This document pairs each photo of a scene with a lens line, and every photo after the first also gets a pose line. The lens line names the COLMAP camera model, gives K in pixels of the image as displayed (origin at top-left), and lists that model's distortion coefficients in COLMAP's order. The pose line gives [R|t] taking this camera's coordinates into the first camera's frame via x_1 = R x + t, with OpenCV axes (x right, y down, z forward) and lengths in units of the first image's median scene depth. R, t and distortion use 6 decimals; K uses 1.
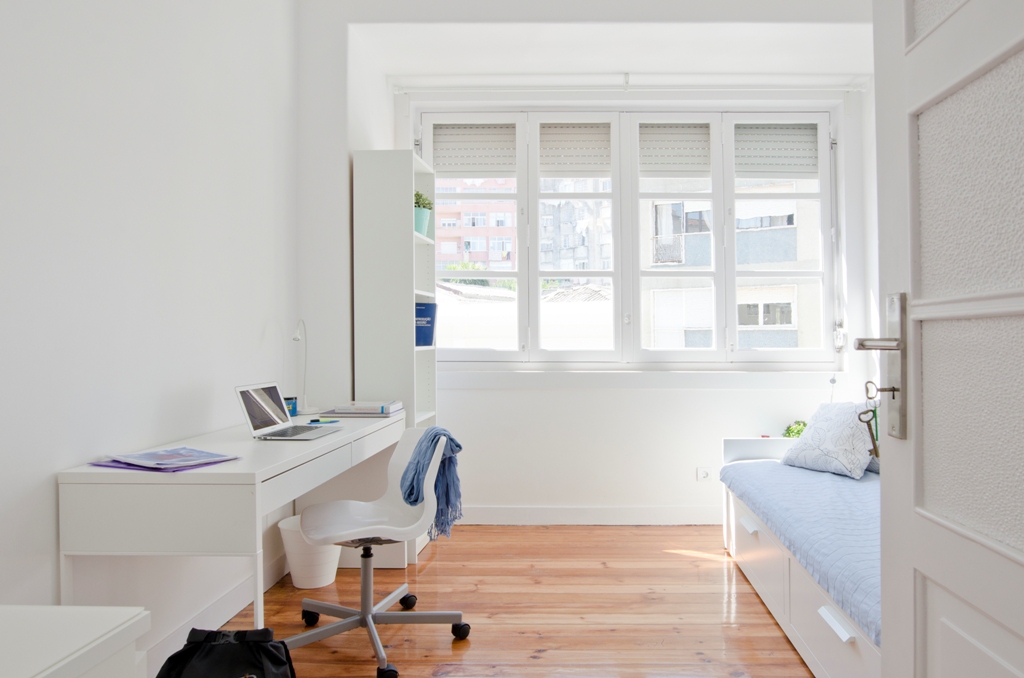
lens RADIAL K [[665.4, 0, 511.2], [0, 665.4, 322.4], [0, 0, 1]] dist [-0.002215, -0.001344]
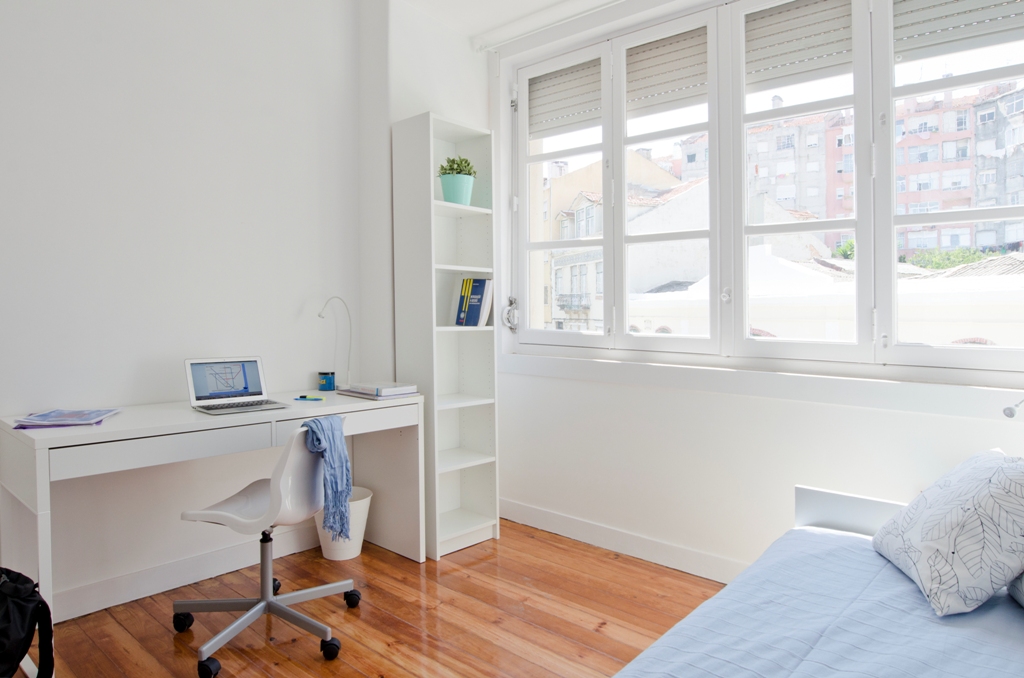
lens RADIAL K [[626.9, 0, 511.5], [0, 626.9, 316.0], [0, 0, 1]] dist [-0.011884, -0.003092]
pose [[0.792391, 0.013853, -0.609856, 0.417943], [-0.001152, 0.999774, 0.021214, 0.002830], [0.610012, -0.016107, 0.792229, 0.339323]]
